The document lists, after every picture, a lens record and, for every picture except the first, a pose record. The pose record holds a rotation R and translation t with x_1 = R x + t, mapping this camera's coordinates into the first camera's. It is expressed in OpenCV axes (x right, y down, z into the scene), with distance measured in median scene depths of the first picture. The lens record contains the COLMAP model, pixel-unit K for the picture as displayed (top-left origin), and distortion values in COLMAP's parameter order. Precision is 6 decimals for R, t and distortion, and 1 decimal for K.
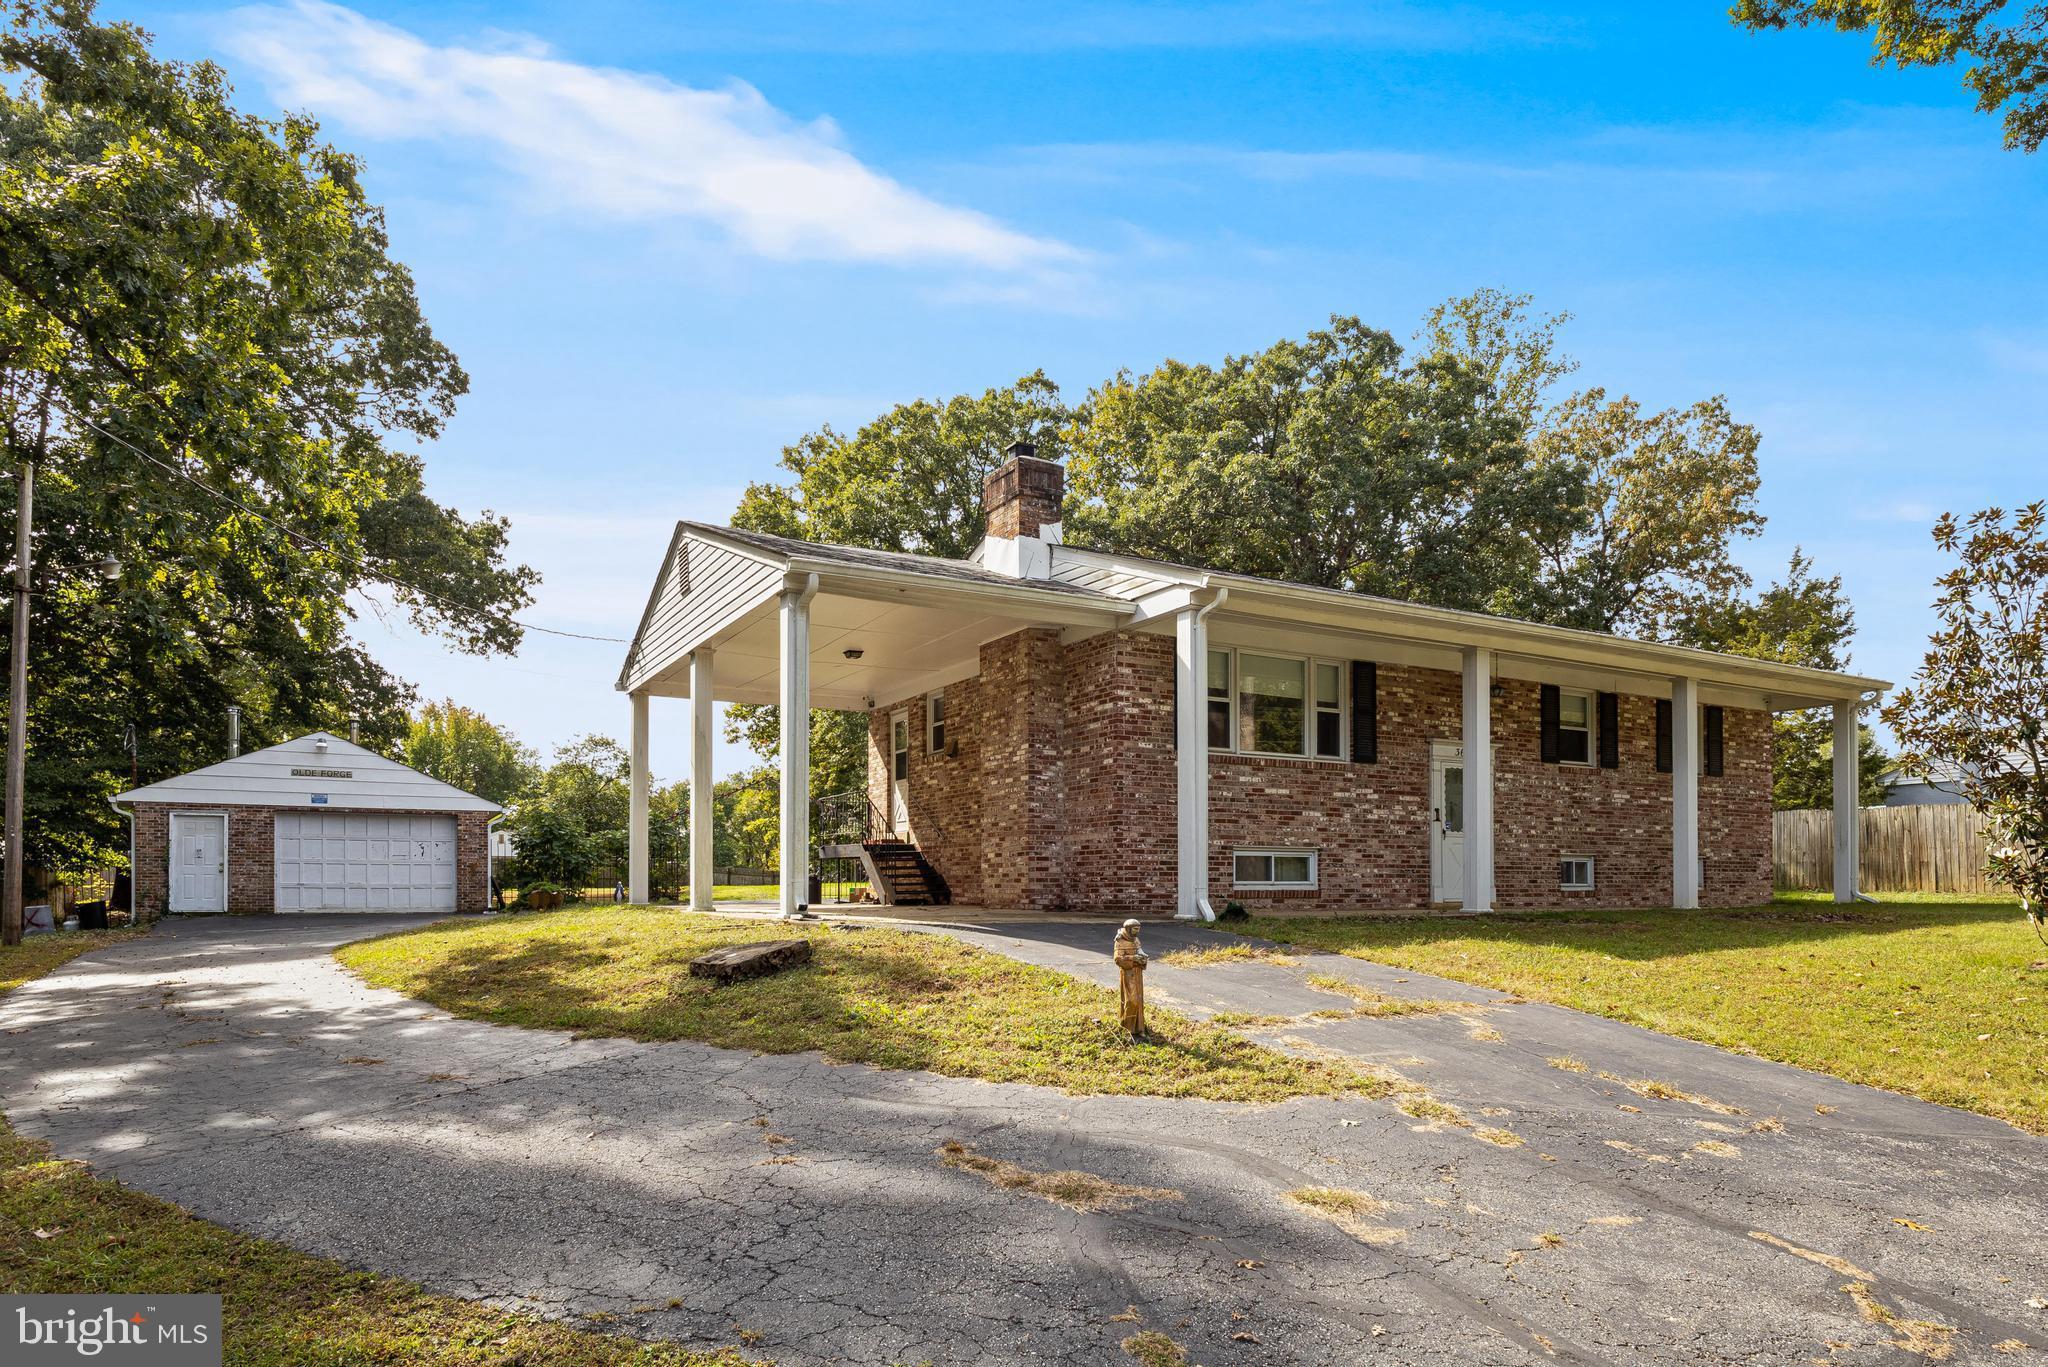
lens RADIAL K [[1275.3, 0, 1087.9], [0, 1275.3, 886.7], [0, 0, 1]] dist [-0.015703, 0.000920]
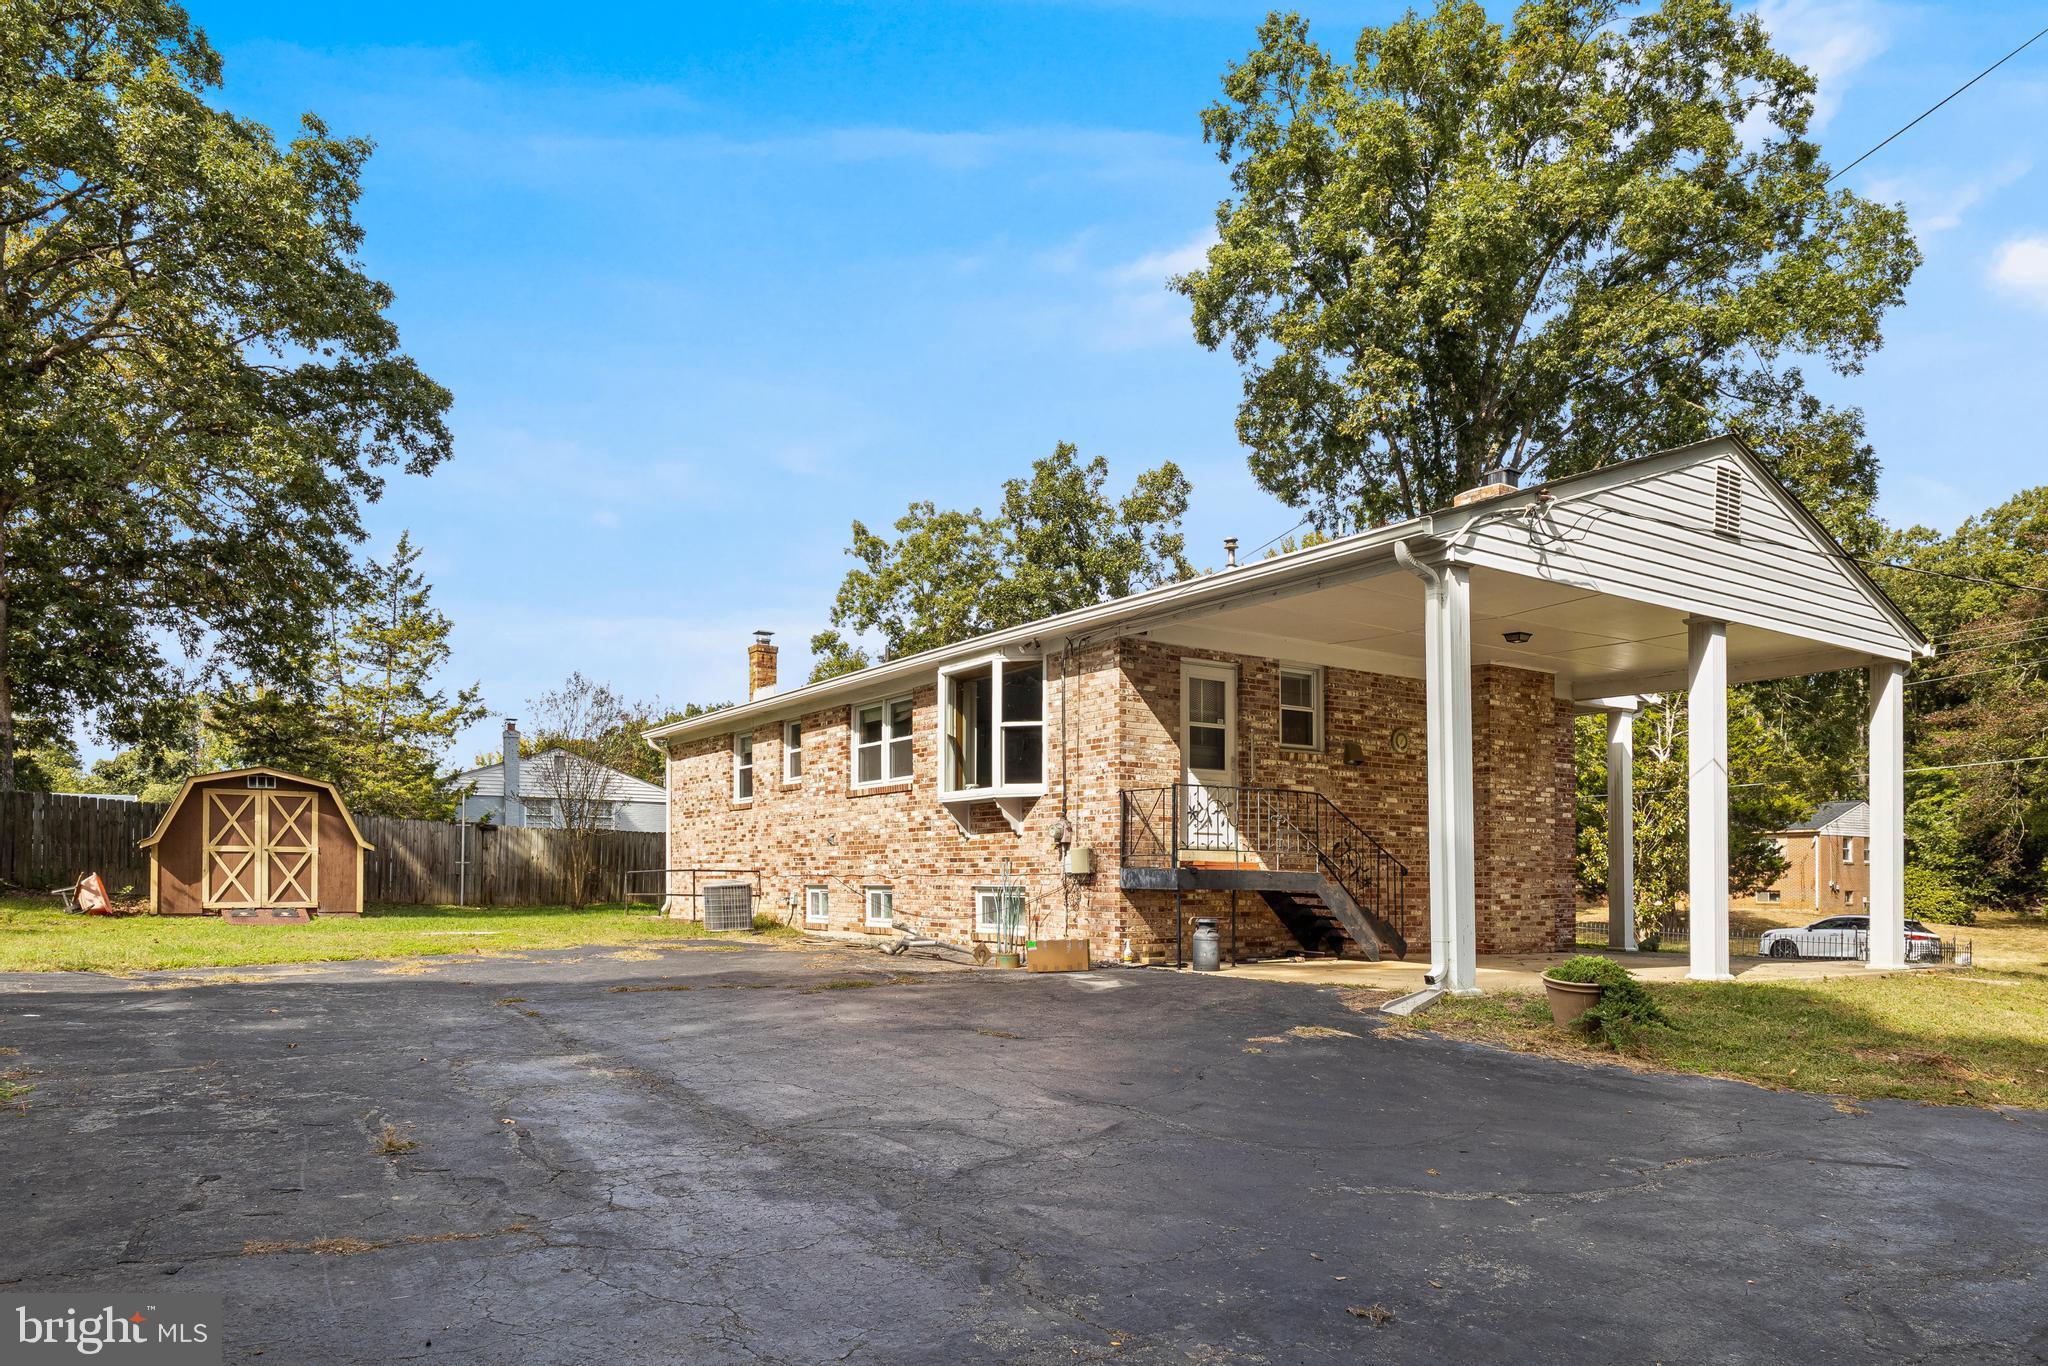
lens RADIAL K [[1286.7, 0, 1045.5], [0, 1286.7, 766.4], [0, 0, 1]] dist [0.002826, -0.001720]
pose [[-0.069412, 0.090997, 0.993429, -0.649067], [-0.009801, 0.995721, -0.091892, -0.019454], [-0.997540, -0.016115, -0.068223, 0.921996]]
